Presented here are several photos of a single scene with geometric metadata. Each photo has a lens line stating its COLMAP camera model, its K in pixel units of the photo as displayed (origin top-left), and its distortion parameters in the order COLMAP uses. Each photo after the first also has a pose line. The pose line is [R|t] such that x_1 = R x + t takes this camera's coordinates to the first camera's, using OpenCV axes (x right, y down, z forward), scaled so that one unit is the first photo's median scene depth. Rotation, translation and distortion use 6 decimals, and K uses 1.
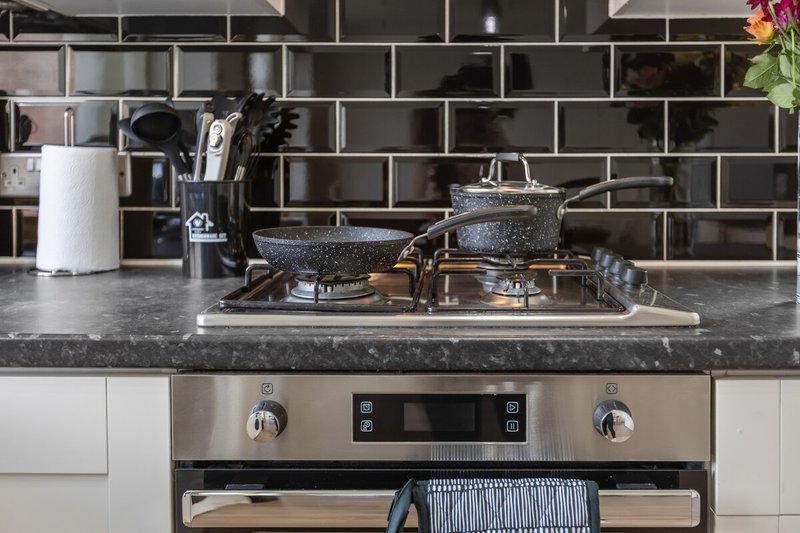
lens RADIAL K [[750.0, 0, 398.4], [0, 750.0, 199.3], [0, 0, 1]] dist [-0.002247, -0.004379]
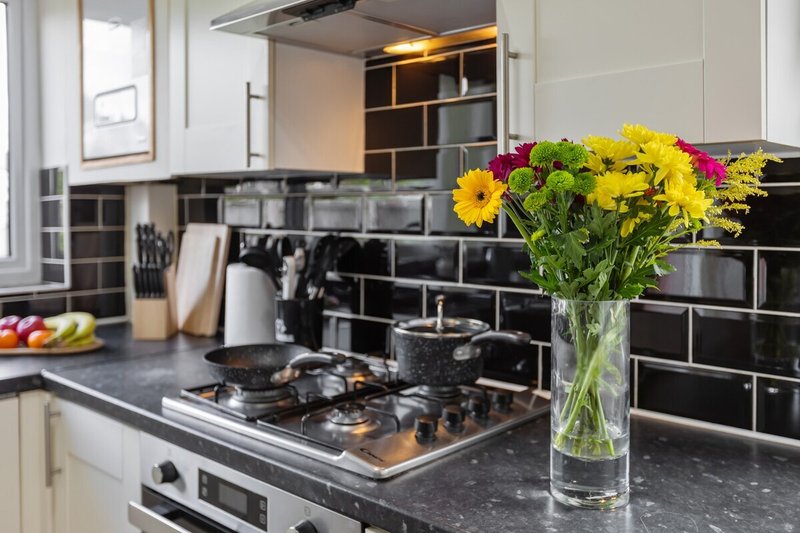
lens RADIAL K [[726.3, 0, 399.6], [0, 726.3, 212.0], [0, 0, 1]] dist [0.001097, -0.006006]
pose [[0.738051, -0.000951, -0.674744, 0.958800], [-0.015022, 0.999728, -0.017841, -0.189334], [0.674577, 0.023303, 0.737836, 0.125517]]
